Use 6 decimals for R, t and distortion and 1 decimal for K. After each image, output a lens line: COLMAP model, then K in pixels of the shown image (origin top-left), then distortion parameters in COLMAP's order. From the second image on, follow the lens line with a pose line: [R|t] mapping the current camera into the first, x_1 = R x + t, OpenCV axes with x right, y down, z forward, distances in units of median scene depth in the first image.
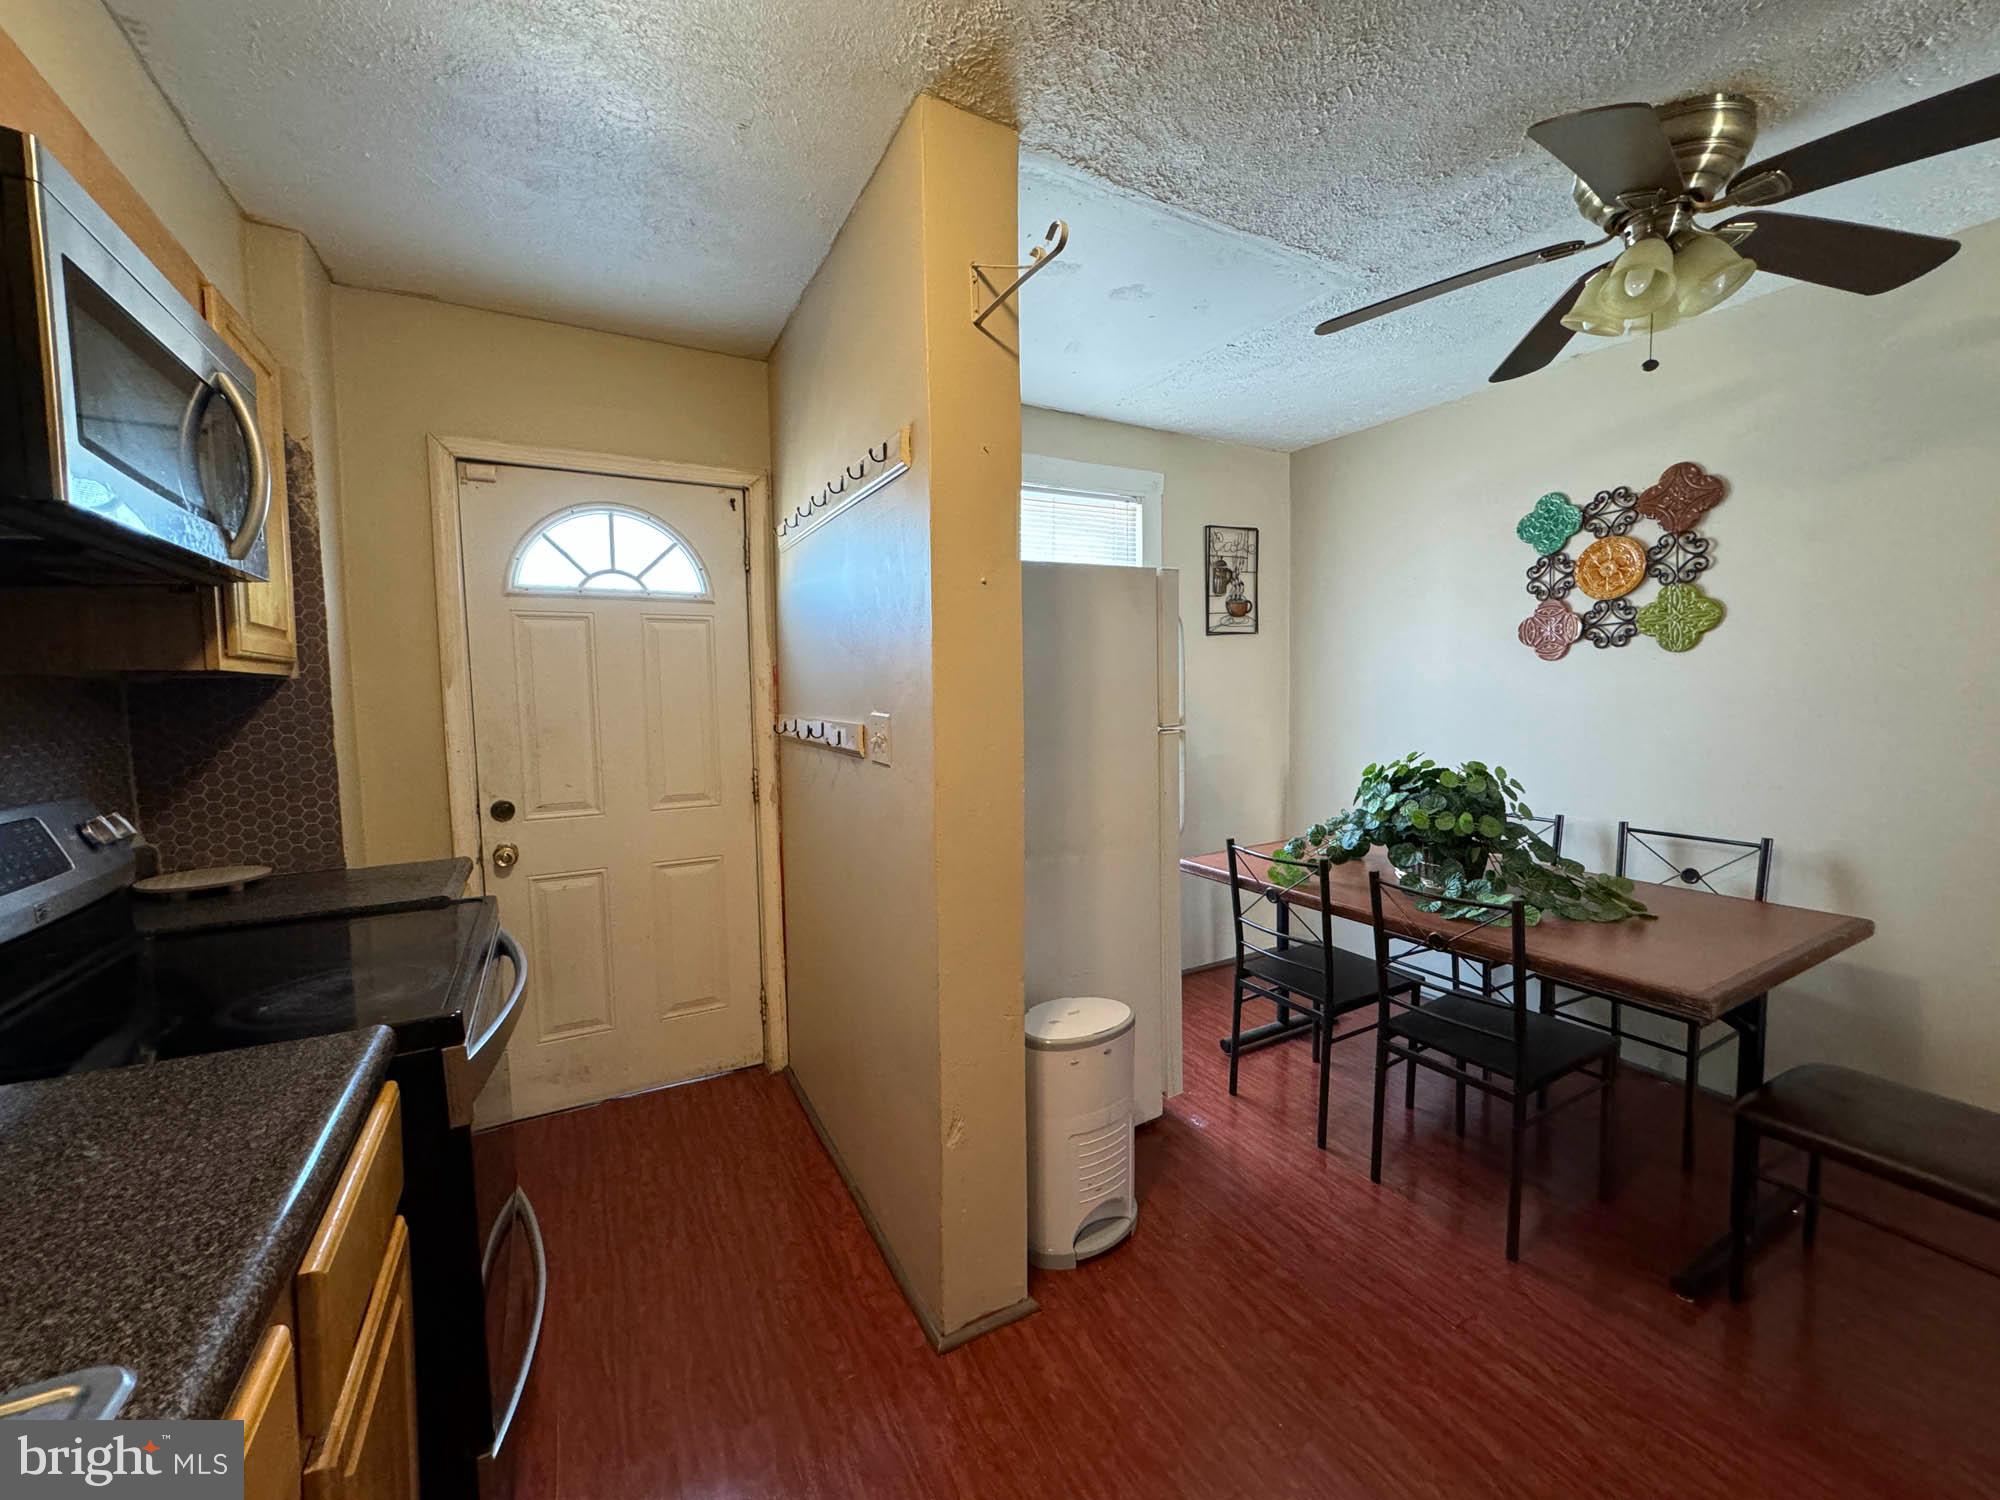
lens RADIAL K [[801.1, 0, 1009.2], [0, 801.1, 743.0], [0, 0, 1]] dist [-0.001336, -0.000158]
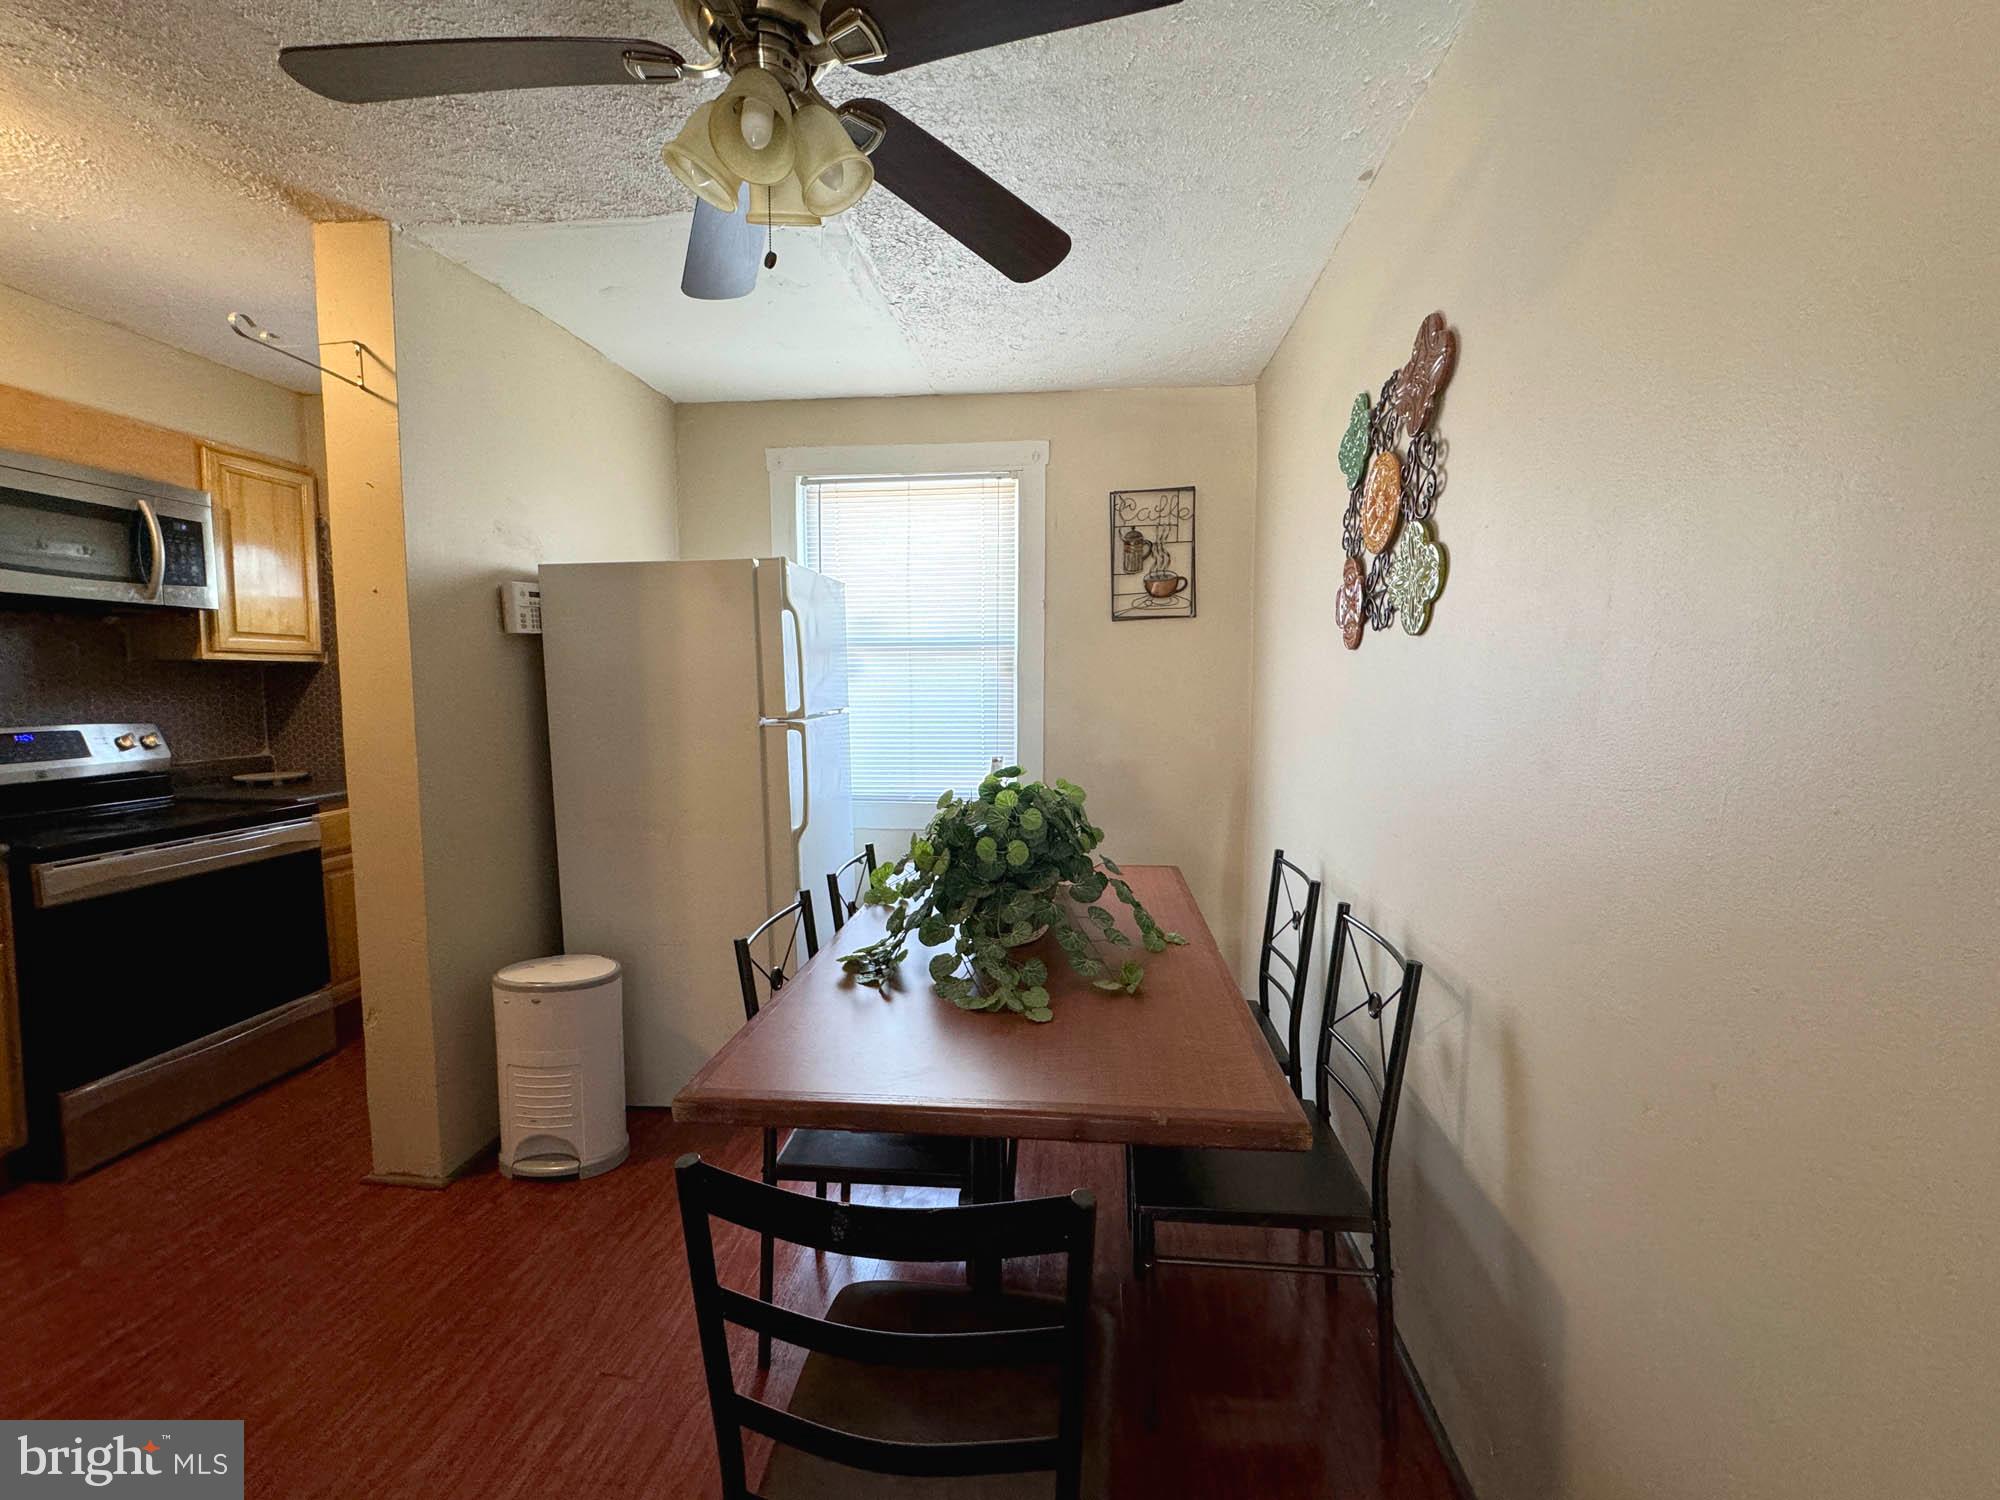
lens RADIAL K [[801.1, 0, 1006.4], [0, 801.1, 745.1], [0, 0, 1]] dist [-0.001336, -0.000158]
pose [[0.815214, 0.066739, -0.575302, 0.653821], [-0.056279, 0.997766, 0.036000, -0.026624], [0.576419, 0.003030, 0.817149, 0.235277]]
